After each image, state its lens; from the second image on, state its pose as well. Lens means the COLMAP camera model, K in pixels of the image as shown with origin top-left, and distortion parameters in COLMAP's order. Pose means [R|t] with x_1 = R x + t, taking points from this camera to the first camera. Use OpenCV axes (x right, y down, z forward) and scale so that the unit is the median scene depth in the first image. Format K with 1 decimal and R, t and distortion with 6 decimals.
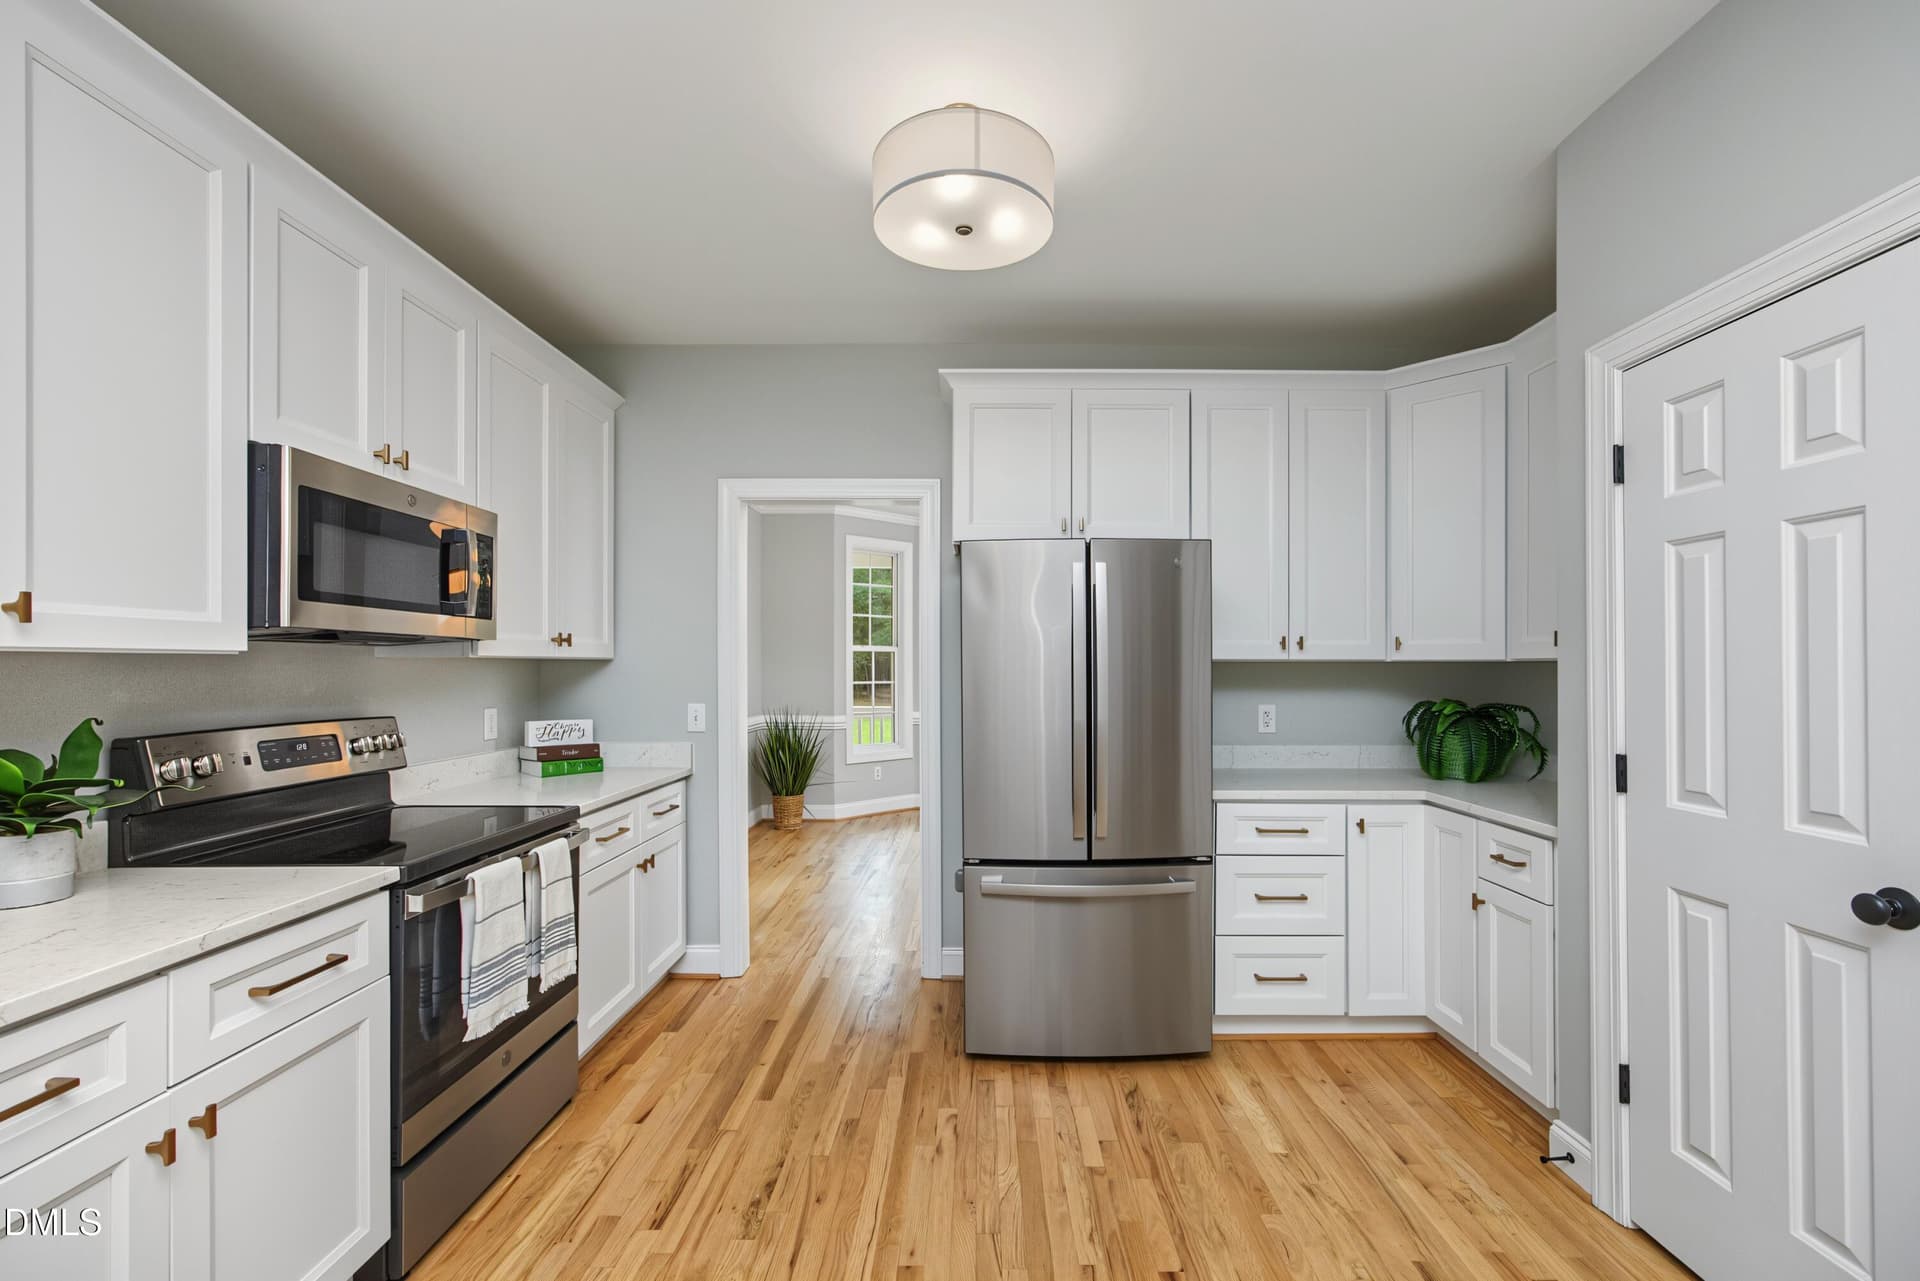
lens RADIAL K [[767.7, 0, 965.9], [0, 767.7, 656.9], [0, 0, 1]] dist [0.002109, 0.000263]
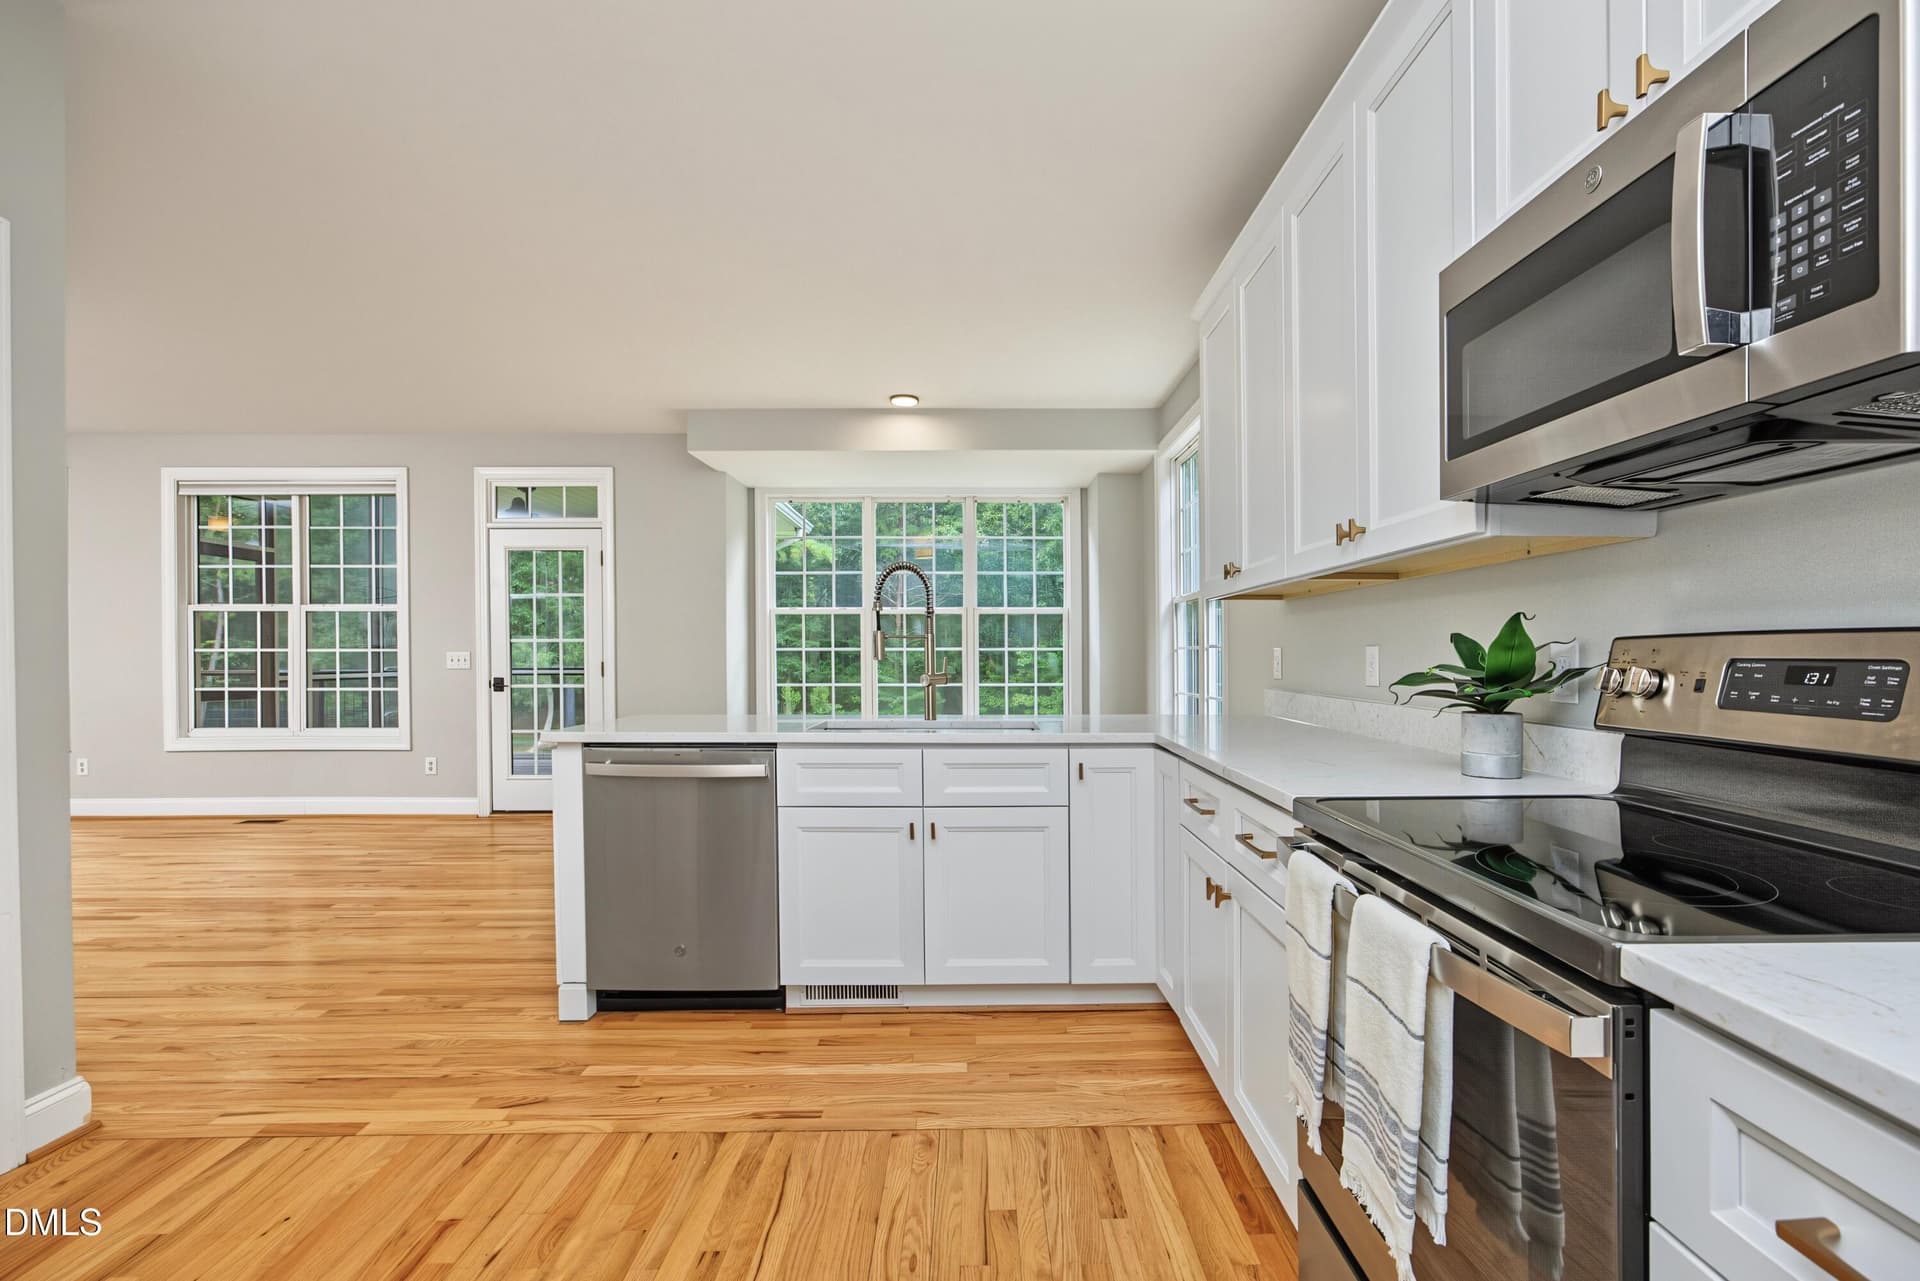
lens RADIAL K [[827.7, 0, 960.0], [0, 827.7, 640.5], [0, 0, 1]] dist [0.000667, 0.000059]
pose [[-0.999981, 0.005434, -0.002837, -0.287465], [0.005503, 0.999679, -0.024729, 0.094035], [0.002702, -0.024744, -0.999690, 1.392898]]
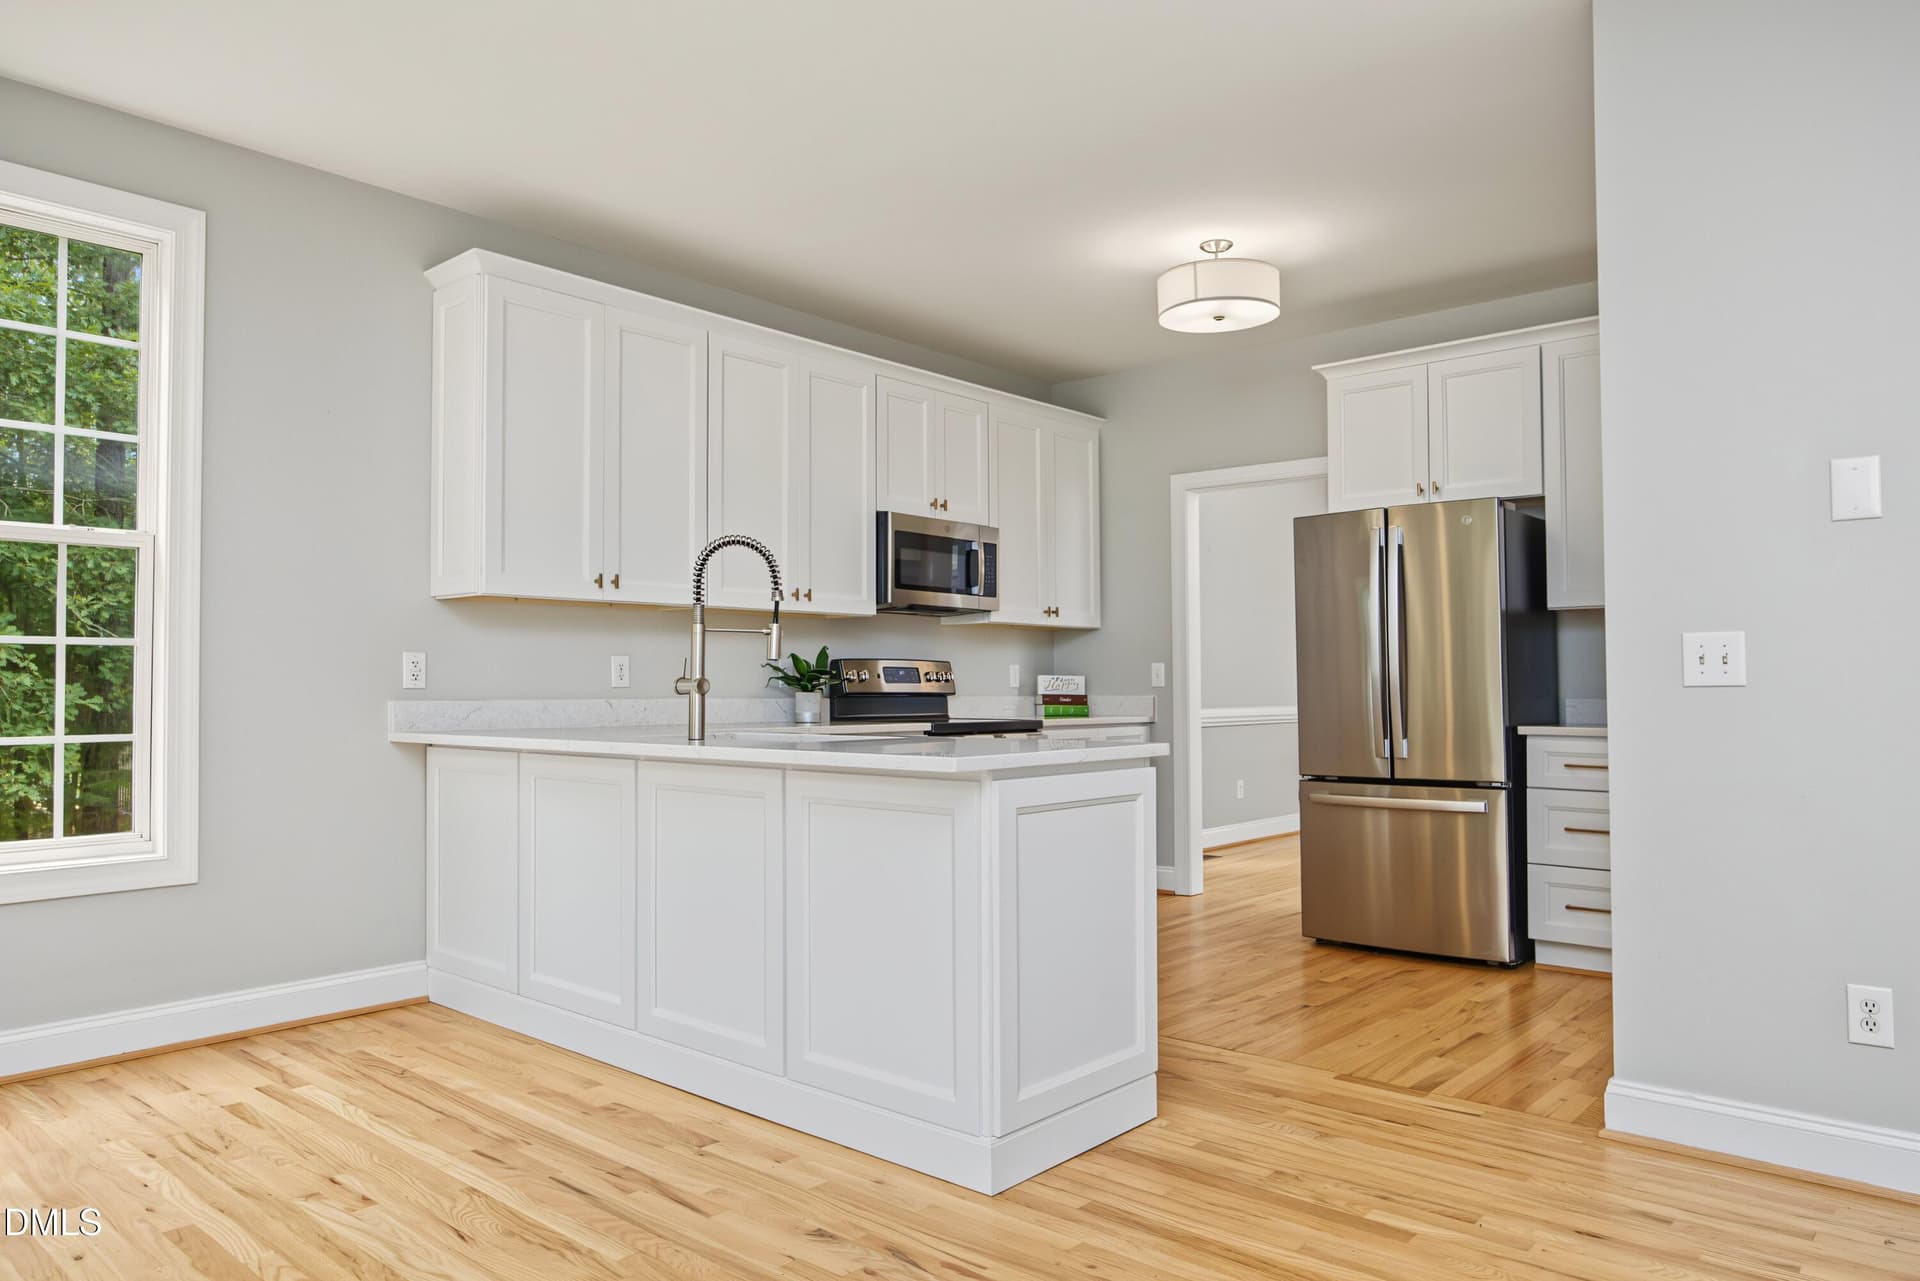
lens RADIAL K [[1257.2, 0, 960.0], [0, 1257.2, 640.5], [0, 0, 1]] dist [0.000331, 0.000248]
pose [[0.753088, -0.024132, -0.657477, 1.053276], [0.008785, 0.999607, -0.026628, 0.111985], [0.657862, 0.014277, 0.753004, -1.007904]]
